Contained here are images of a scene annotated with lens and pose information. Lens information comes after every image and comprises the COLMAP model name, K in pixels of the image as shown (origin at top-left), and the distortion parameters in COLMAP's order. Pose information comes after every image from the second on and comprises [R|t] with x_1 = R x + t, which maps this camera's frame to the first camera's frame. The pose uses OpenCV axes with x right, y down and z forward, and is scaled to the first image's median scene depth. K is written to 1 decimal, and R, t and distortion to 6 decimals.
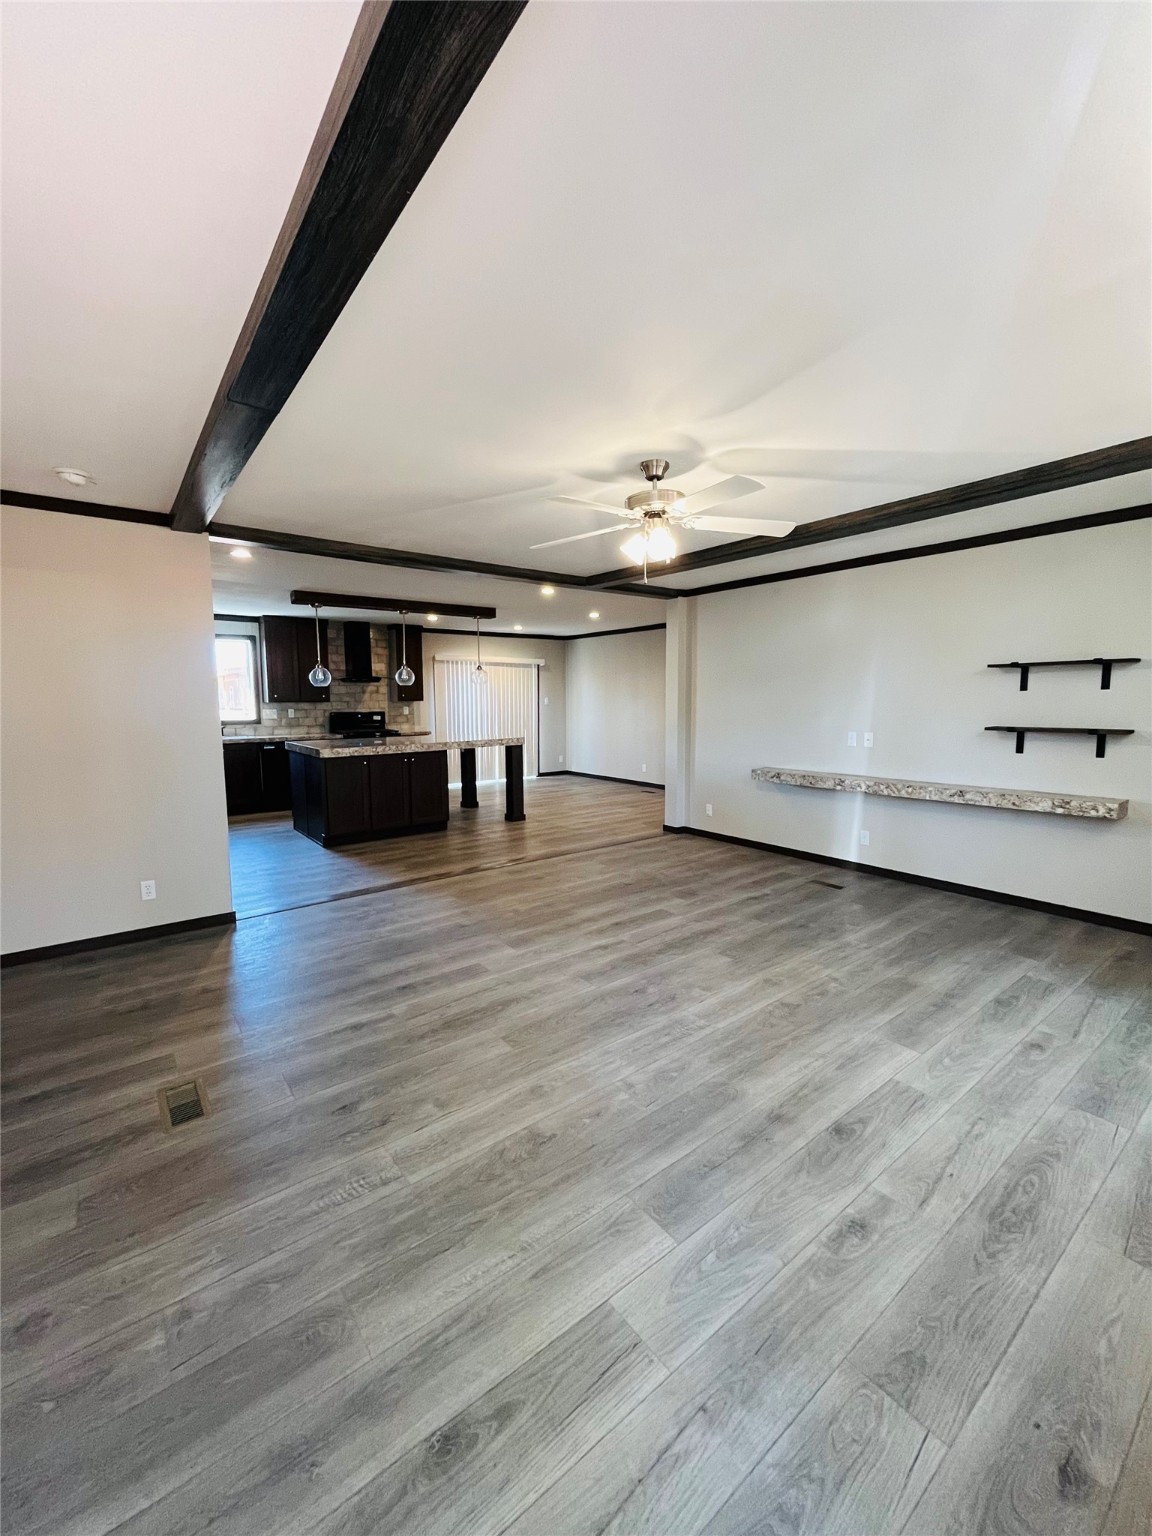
lens RADIAL K [[617.9, 0, 571.5], [0, 617.9, 790.9], [0, 0, 1]] dist [-0.001788, 0.000313]
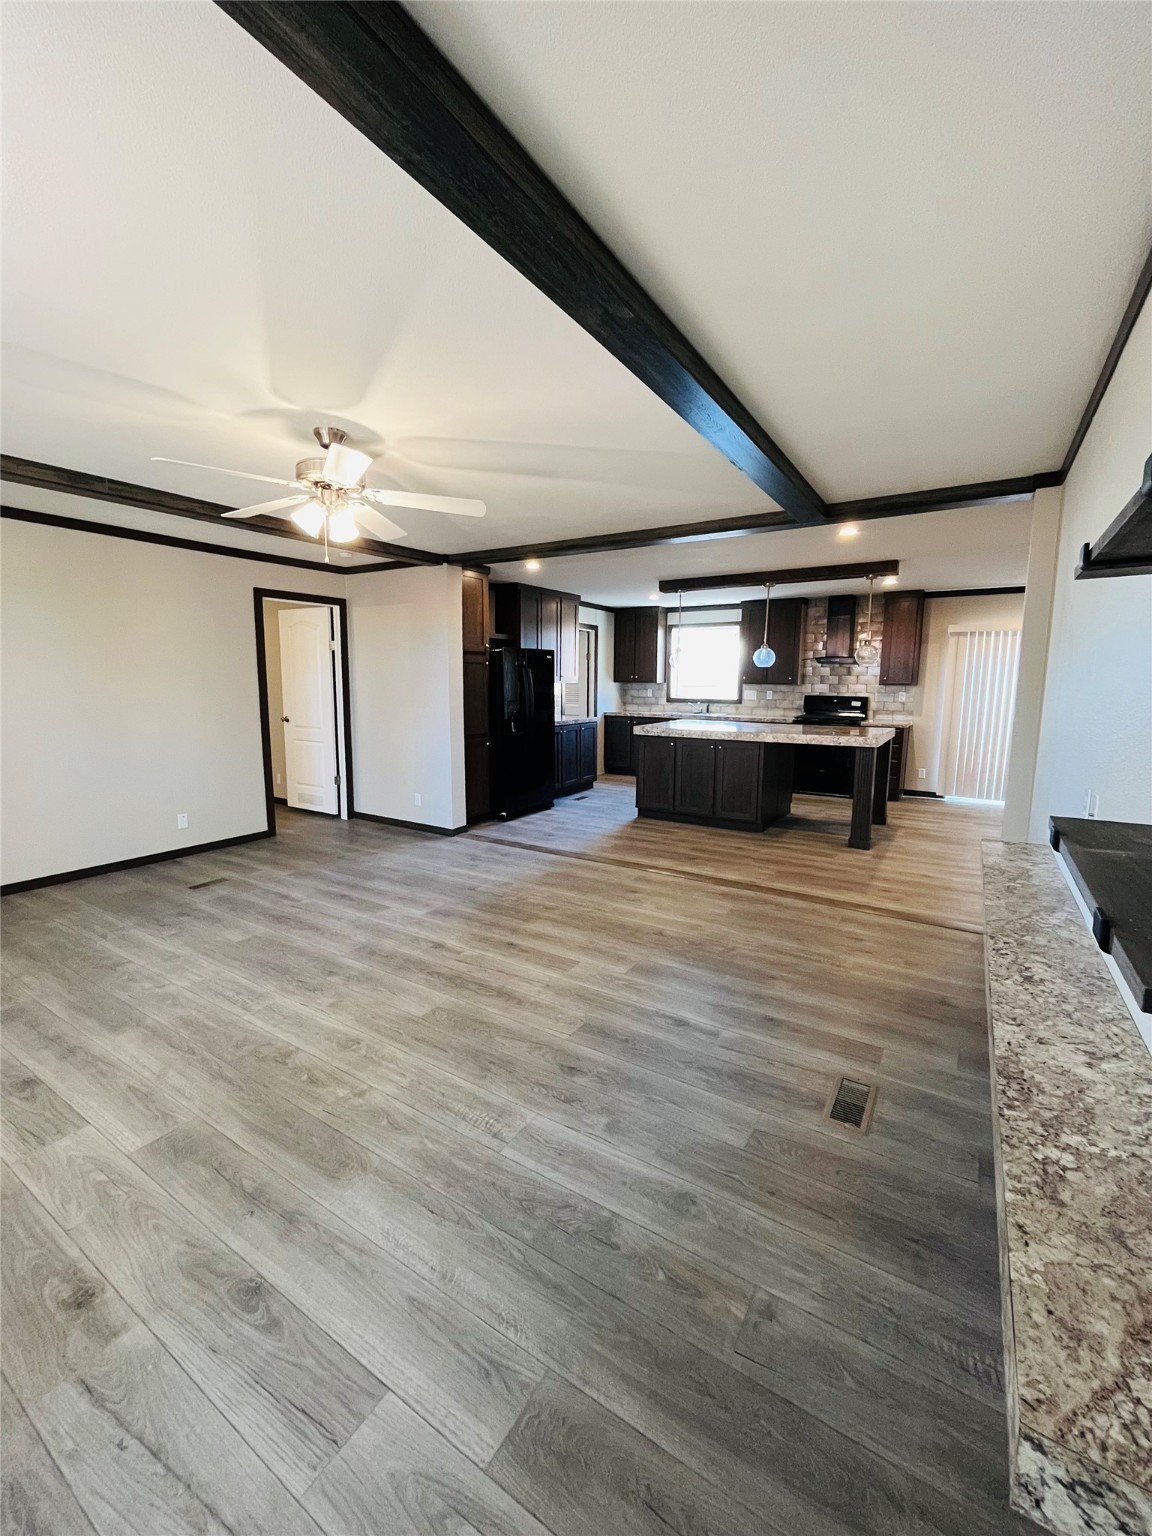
lens RADIAL K [[625.2, 0, 573.9], [0, 625.2, 763.9], [0, 0, 1]] dist [-0.002335, 0.000060]
pose [[0.342795, 0.135670, -0.929562, 0.970943], [-0.147654, 0.984998, 0.089311, -0.144850], [0.927734, 0.106638, 0.357685, 0.860503]]
